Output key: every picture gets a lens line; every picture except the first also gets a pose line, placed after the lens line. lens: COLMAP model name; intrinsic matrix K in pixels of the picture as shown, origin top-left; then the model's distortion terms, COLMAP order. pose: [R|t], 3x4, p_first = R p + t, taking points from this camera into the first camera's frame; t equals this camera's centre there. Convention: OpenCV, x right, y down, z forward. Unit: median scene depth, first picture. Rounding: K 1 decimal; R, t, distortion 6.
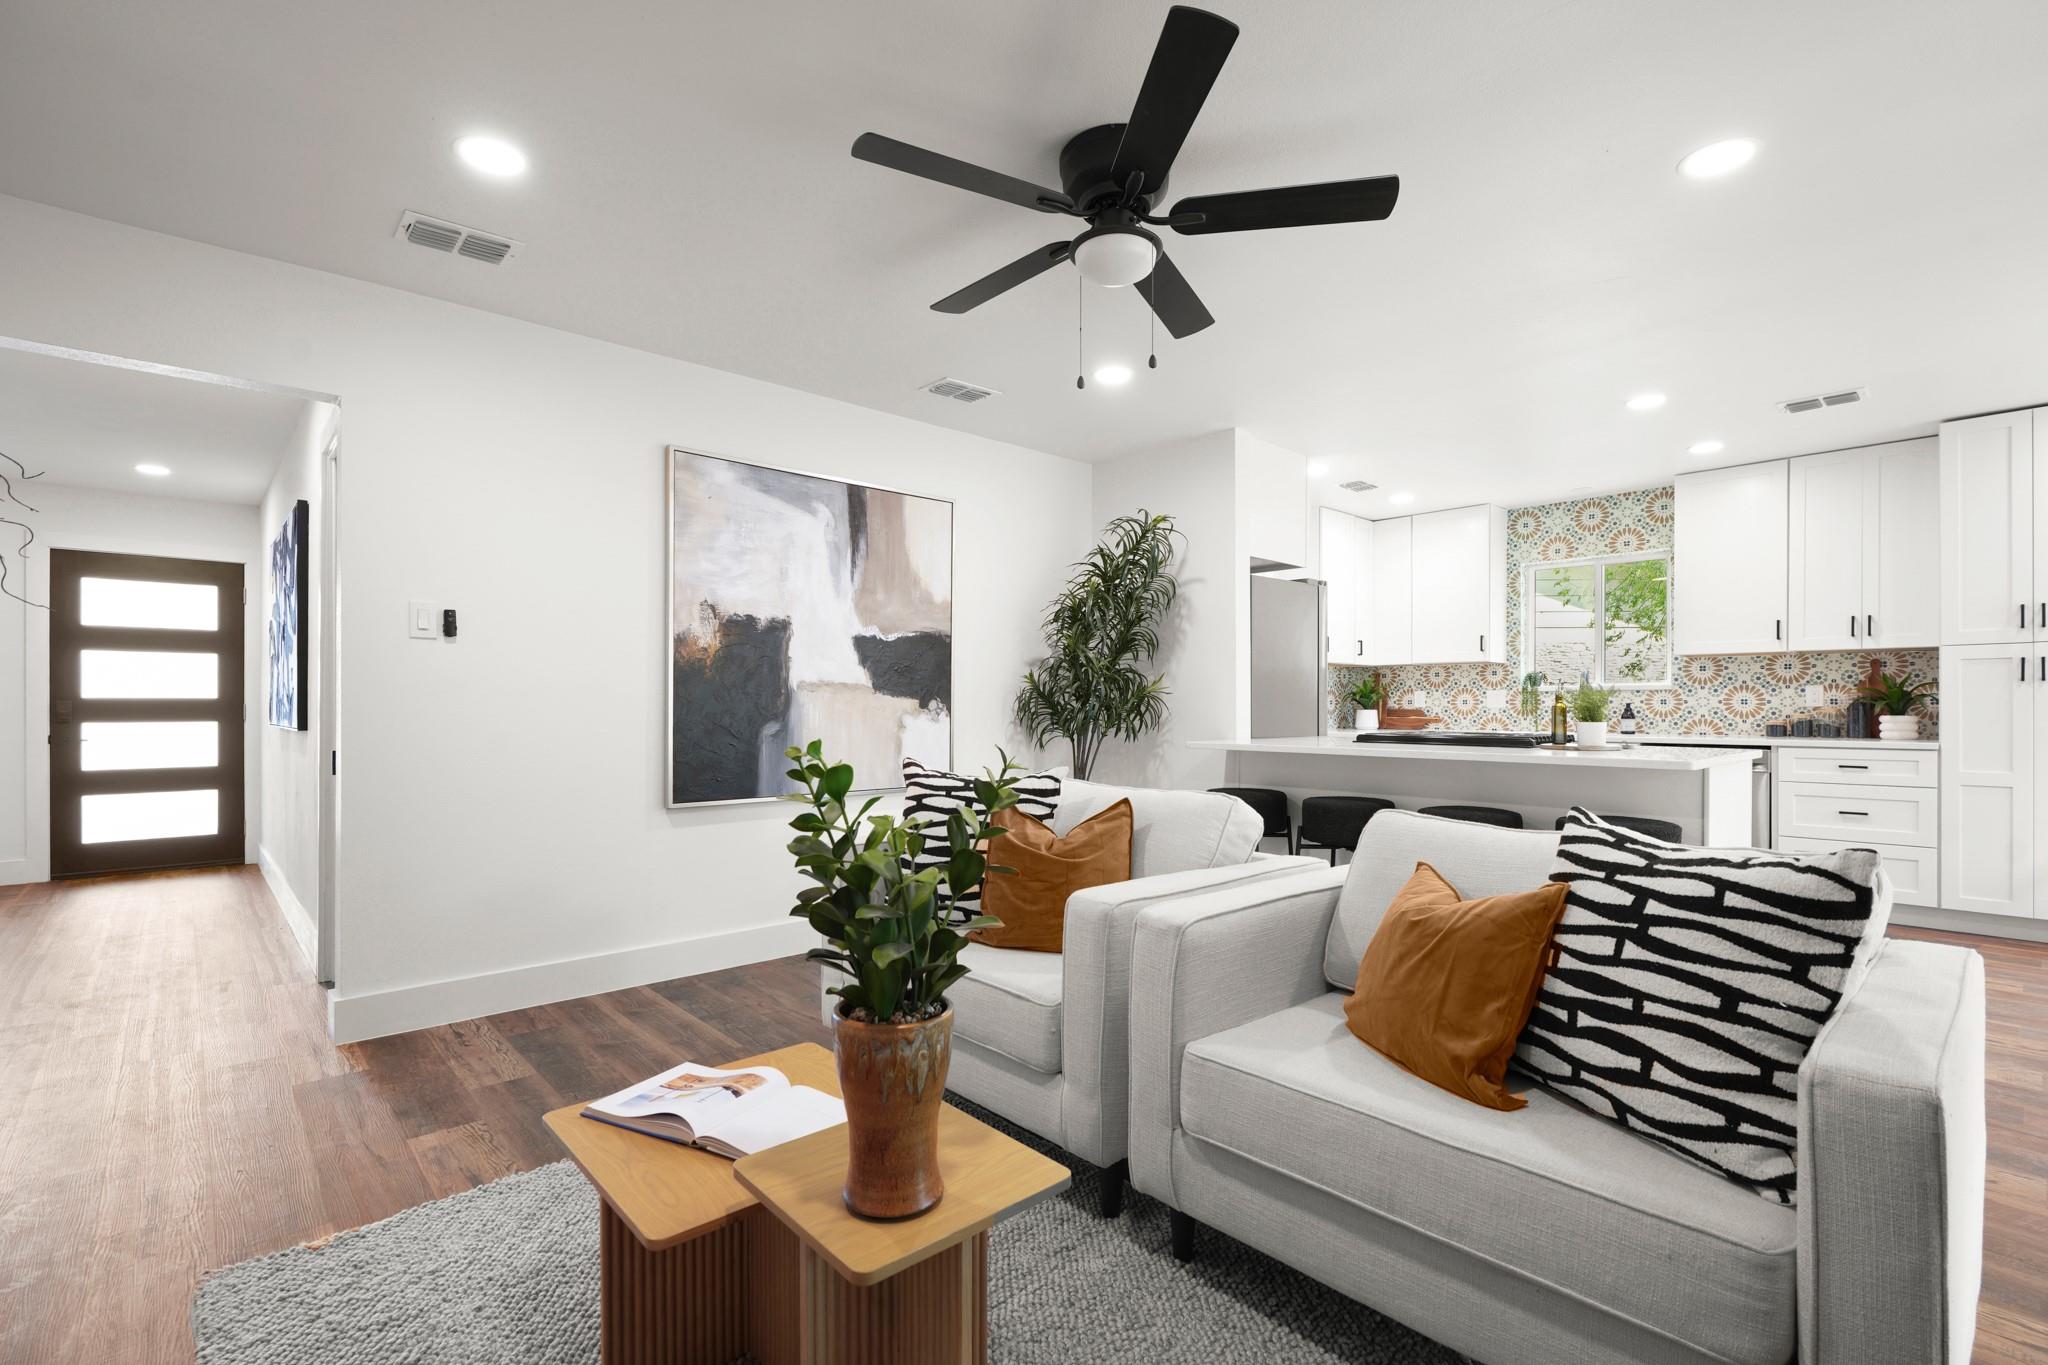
lens RADIAL K [[934.2, 0, 1027.6], [0, 934.2, 706.7], [0, 0, 1]] dist [-0.001529, 0.000410]
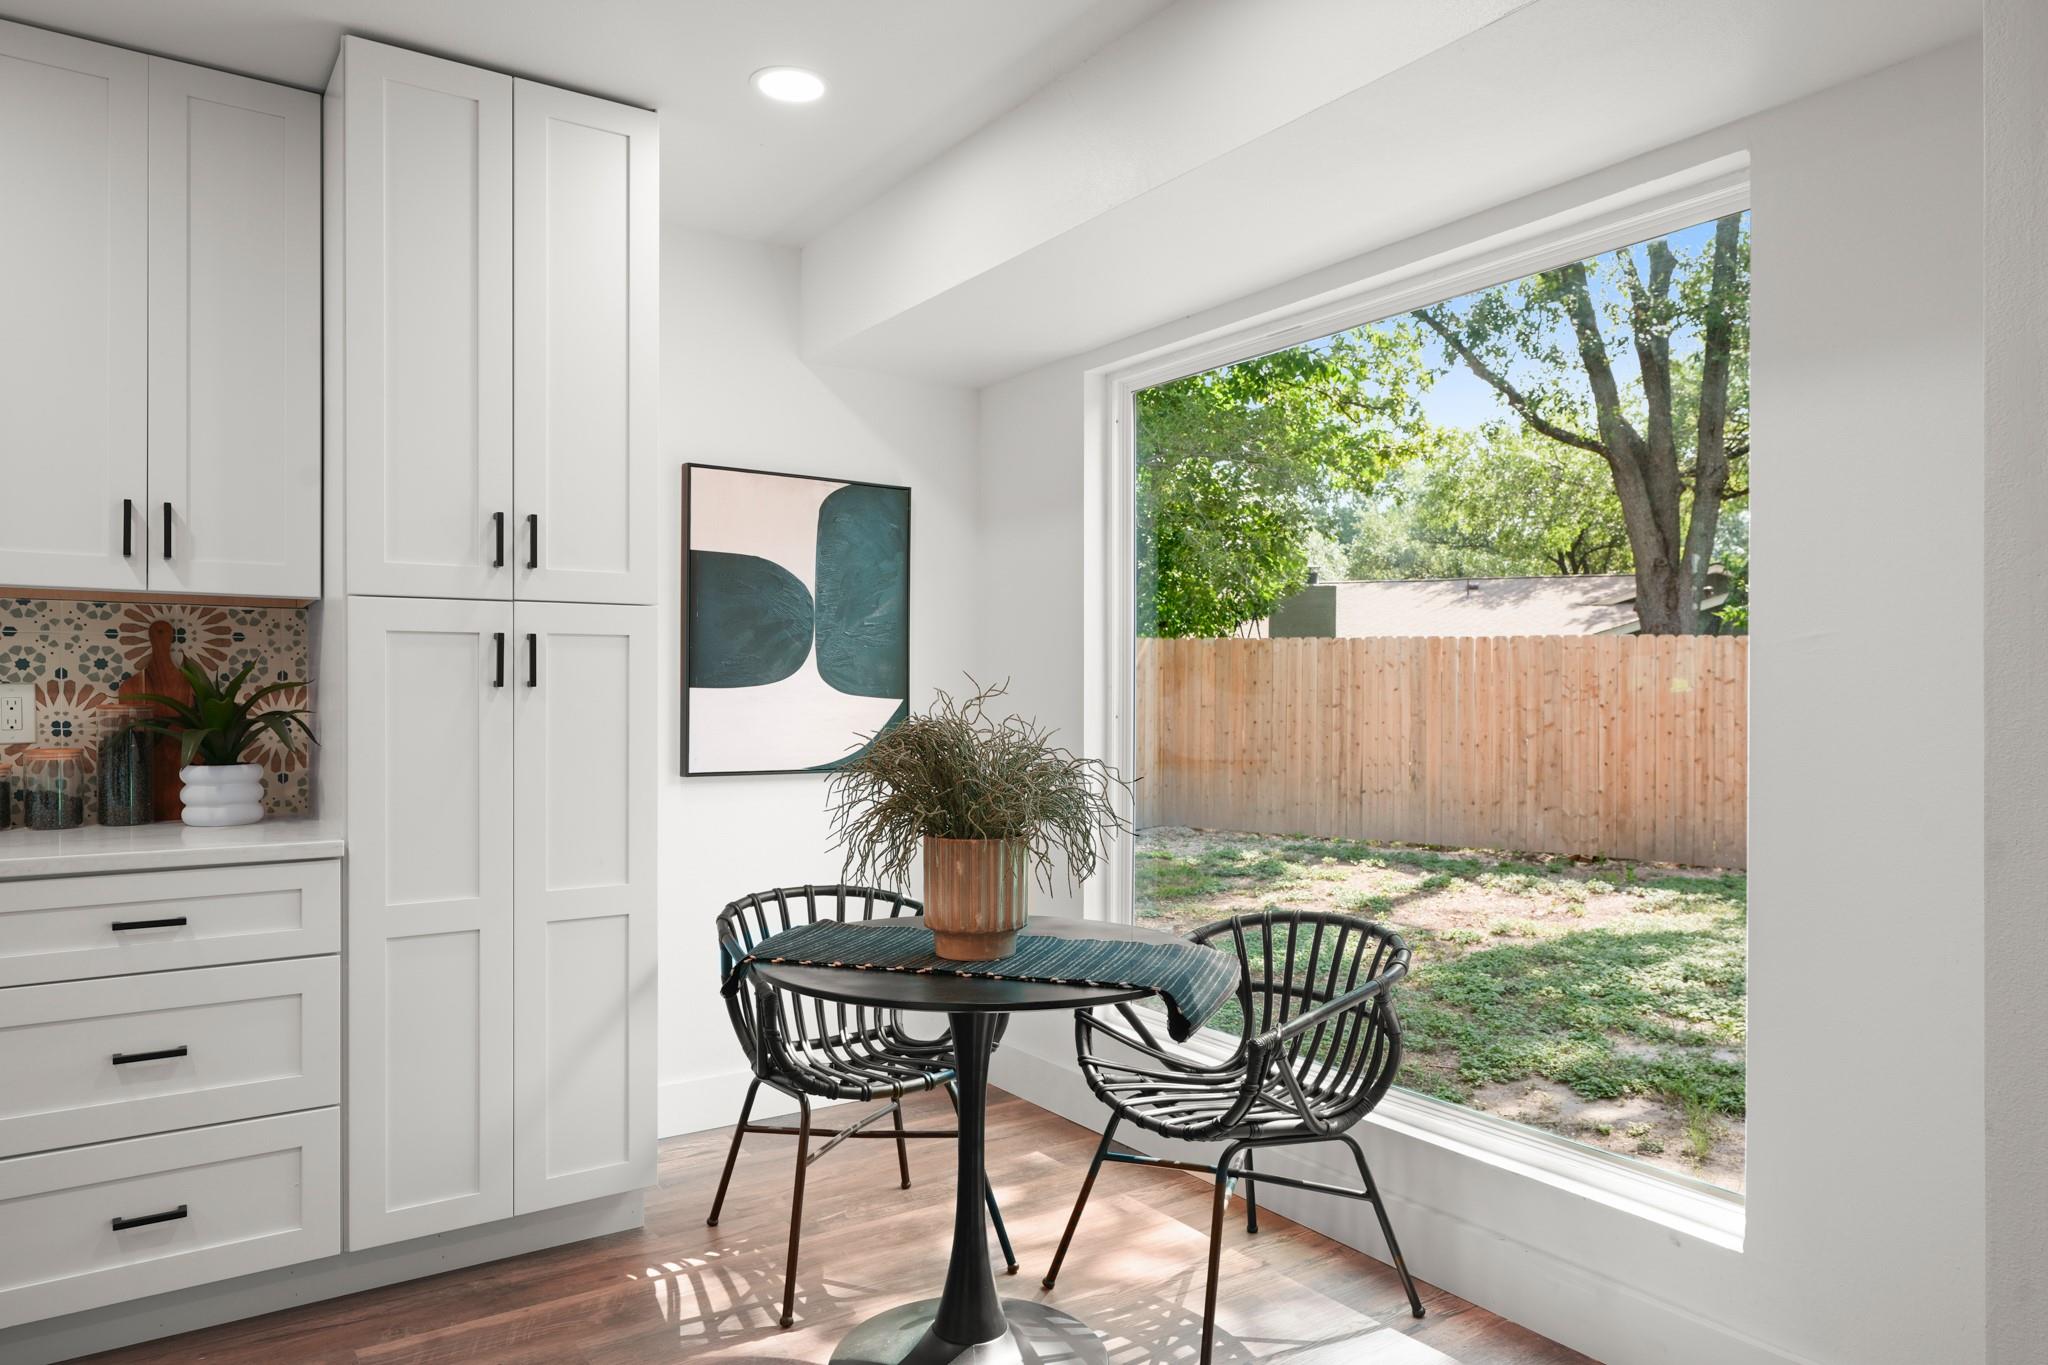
lens RADIAL K [[1309.9, 0, 1024.3], [0, 1309.9, 698.1], [0, 0, 1]] dist [-0.001145, 0.002045]
pose [[0.145697, -0.002124, 0.989327, 0.391630], [-0.001082, 0.999997, 0.002306, -0.019063], [-0.989329, -0.001406, 0.145694, 0.529892]]
